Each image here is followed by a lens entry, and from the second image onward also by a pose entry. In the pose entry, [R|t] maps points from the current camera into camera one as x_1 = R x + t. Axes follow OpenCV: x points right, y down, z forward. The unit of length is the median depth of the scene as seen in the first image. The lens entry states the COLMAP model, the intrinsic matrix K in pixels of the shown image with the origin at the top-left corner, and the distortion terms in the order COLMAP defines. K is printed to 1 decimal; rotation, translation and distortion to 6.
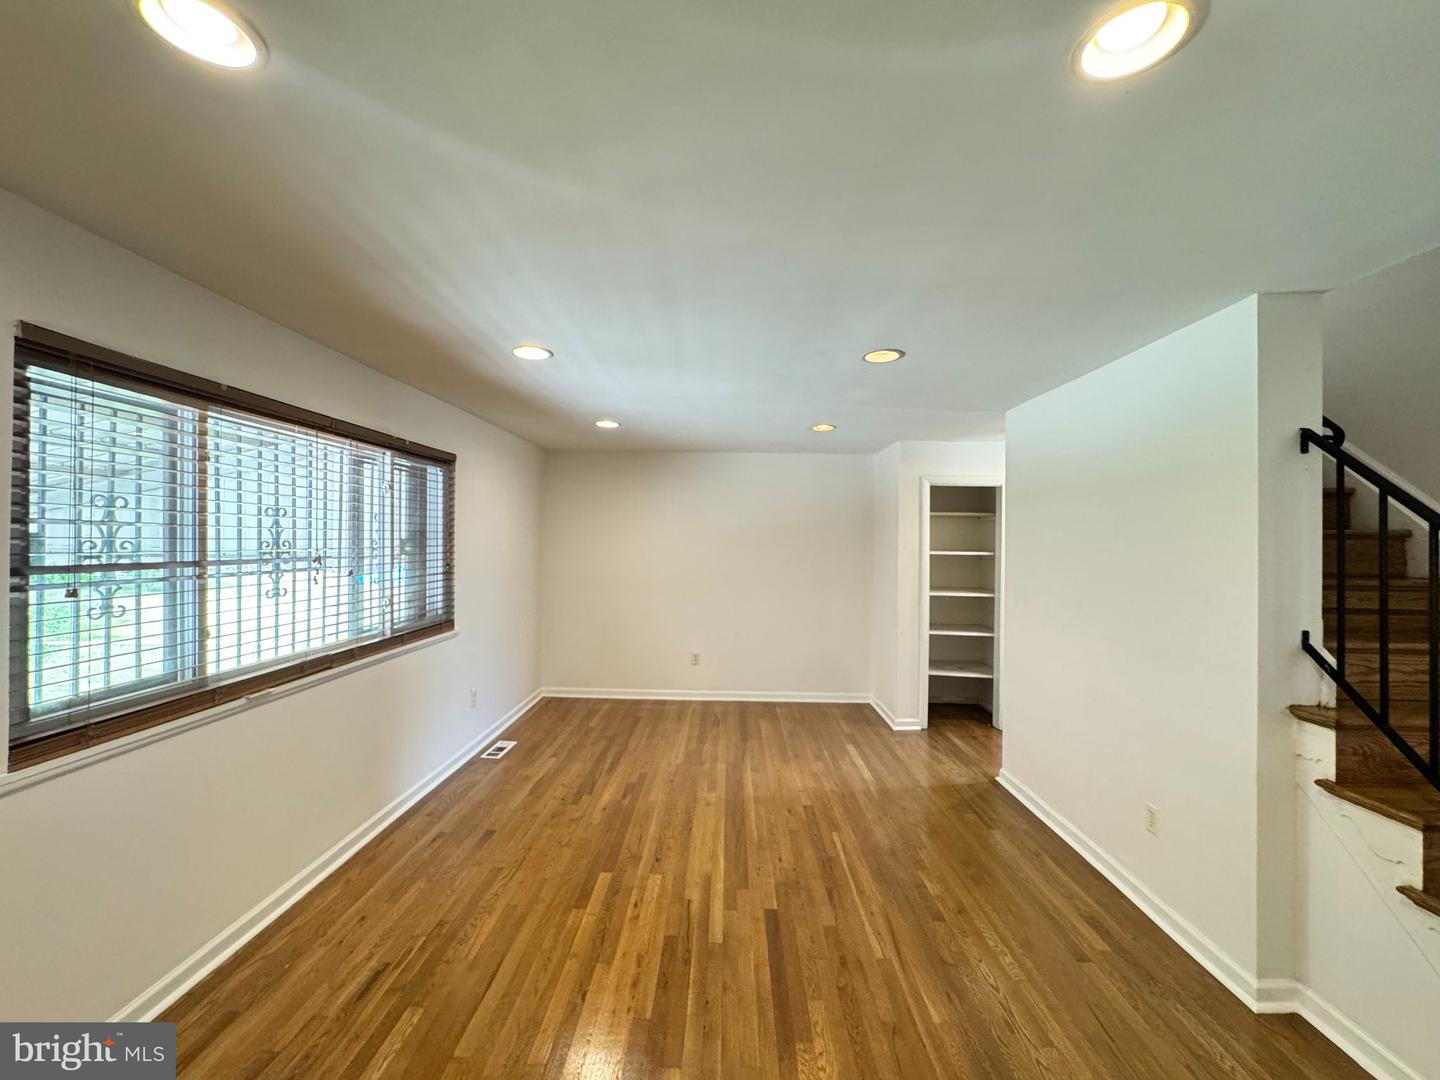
lens RADIAL K [[576.4, 0, 719.3], [0, 576.4, 541.3], [0, 0, 1]] dist [0.000334, -0.001333]
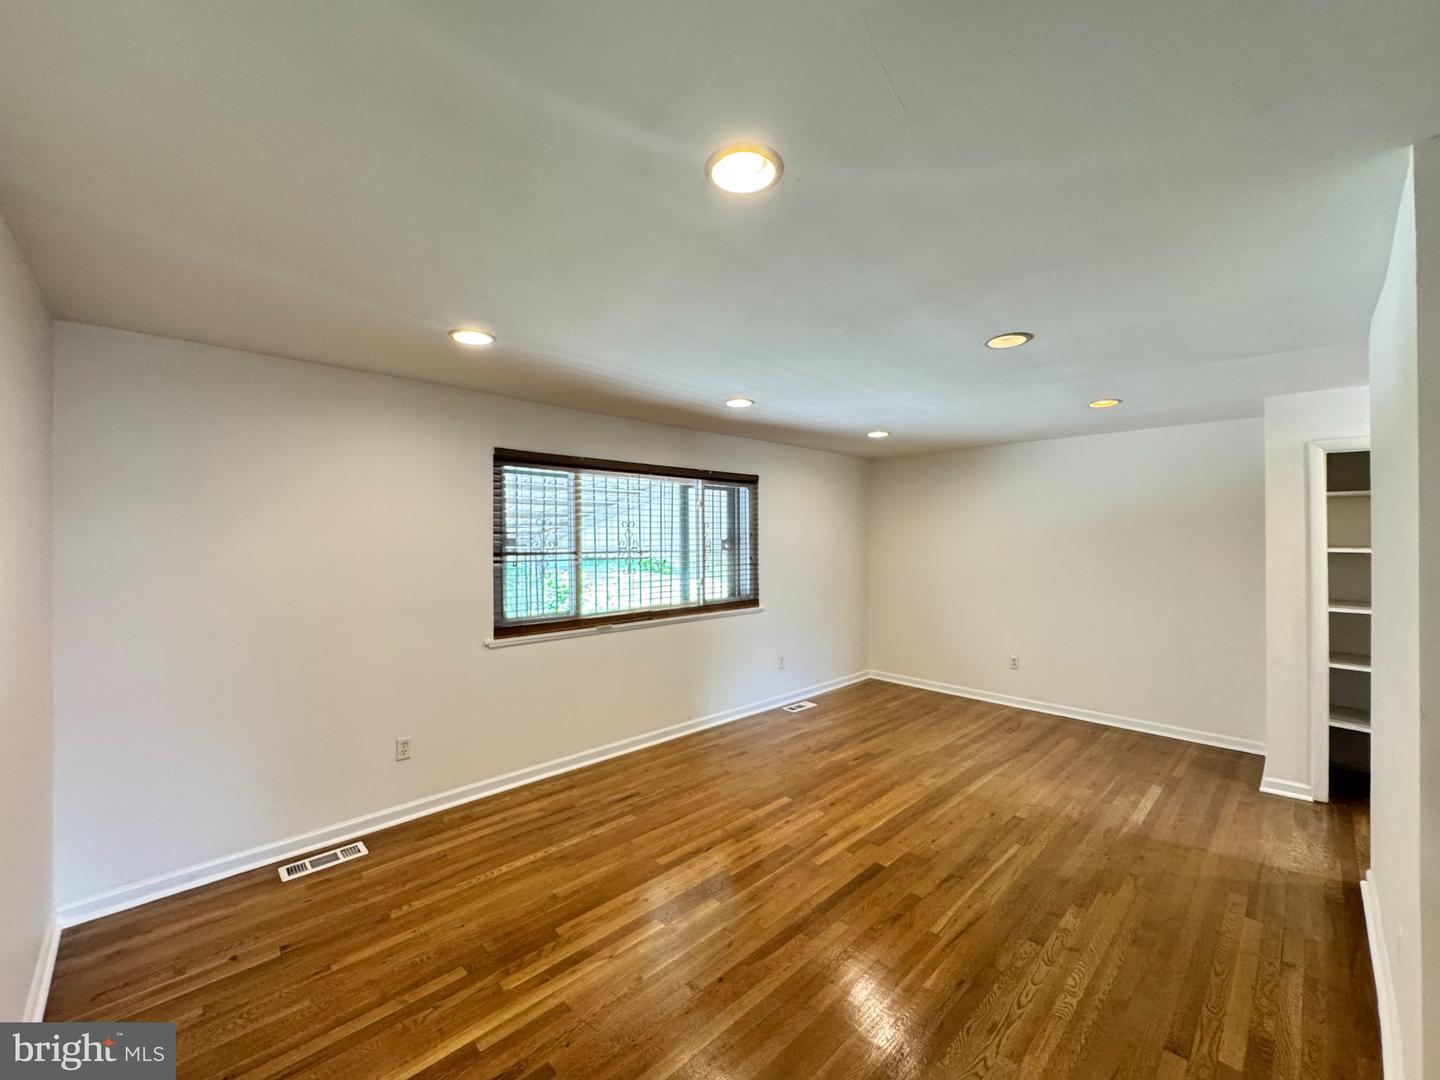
lens RADIAL K [[576.4, 0, 720.8], [0, 576.4, 538.1], [0, 0, 1]] dist [0.000334, -0.001333]
pose [[0.708228, -0.014233, -0.705840, 0.522108], [0.009315, 0.999898, -0.010815, 0.009612], [0.705922, 0.001084, 0.708288, -0.011029]]
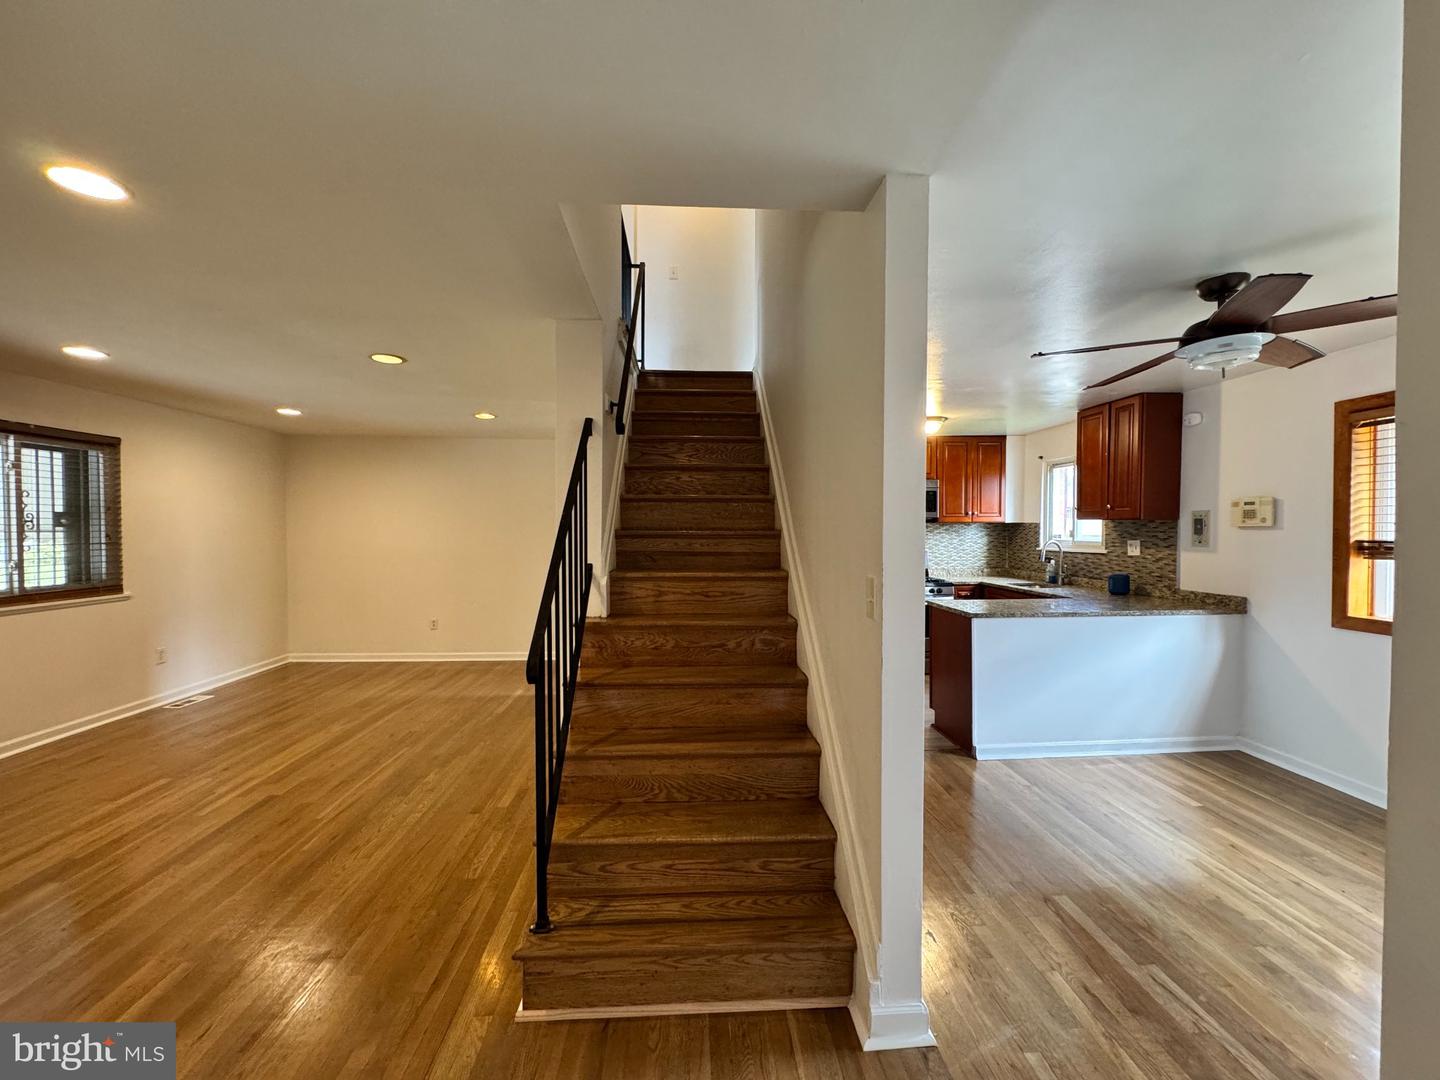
lens RADIAL K [[576.4, 0, 718.9], [0, 576.4, 537.6], [0, 0, 1]] dist [0.000334, -0.001333]
pose [[0.996756, -0.010067, 0.079845, 0.758795], [0.008875, 0.999844, 0.015270, 0.045450], [-0.079986, -0.014512, 0.996690, -0.264851]]
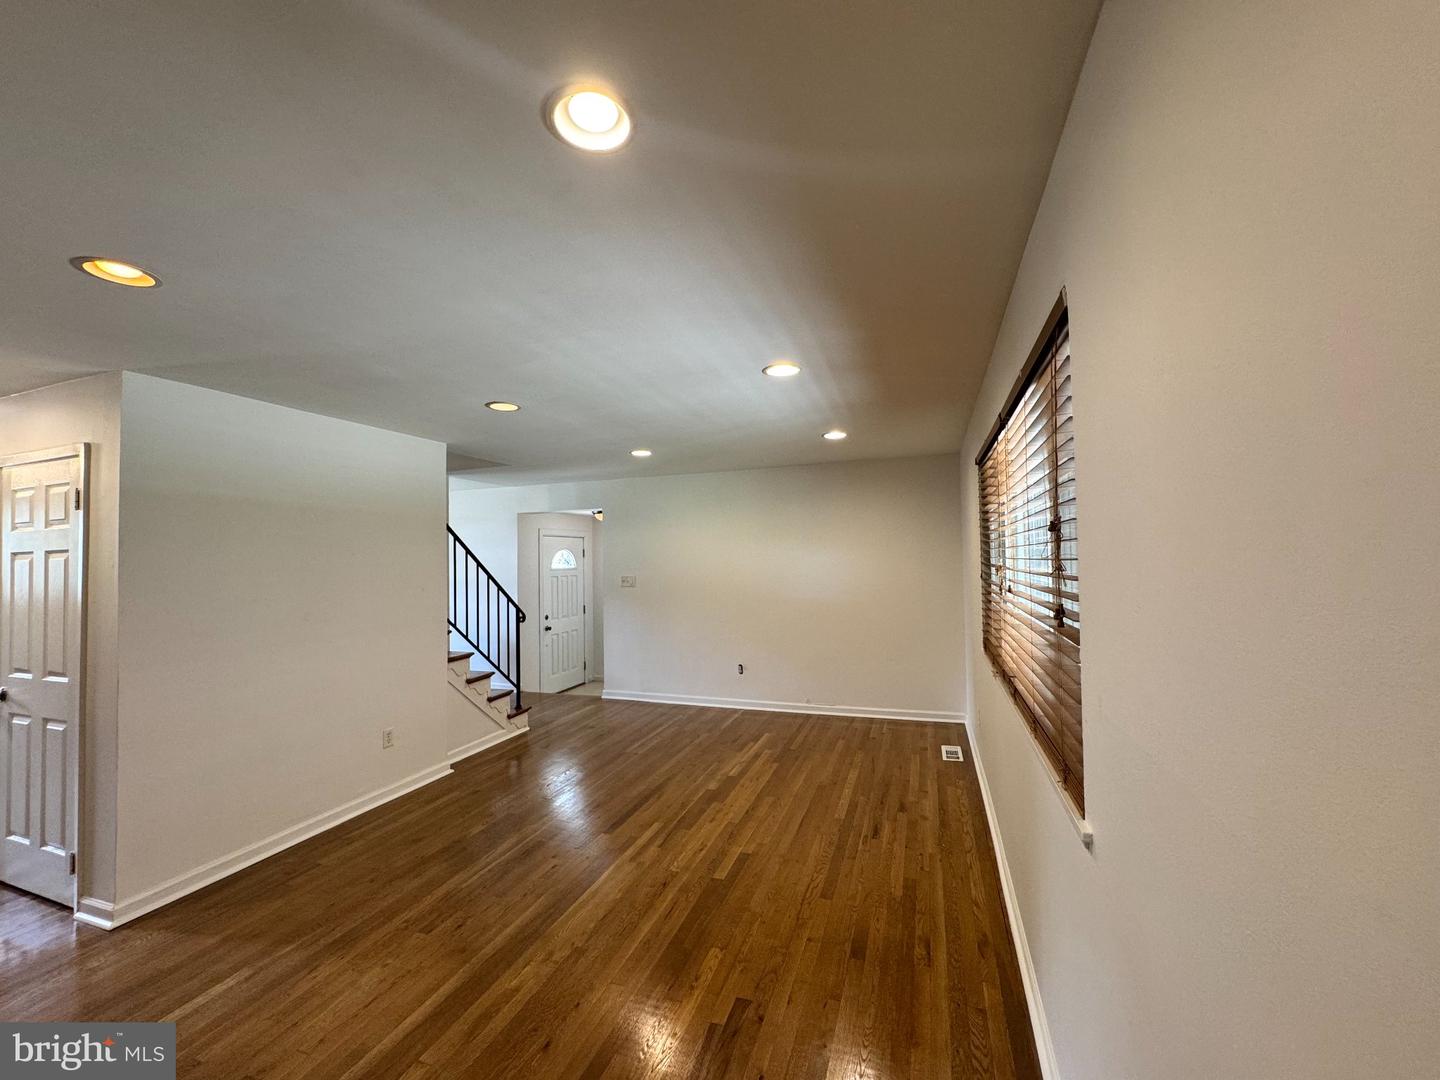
lens RADIAL K [[576.4, 0, 715.3], [0, 576.4, 539.4], [0, 0, 1]] dist [0.000334, -0.001333]
pose [[-0.944369, 0.019032, 0.328337, -0.462222], [0.011282, 0.999611, -0.025494, 0.000576], [-0.328695, -0.020372, -0.944217, 1.700212]]
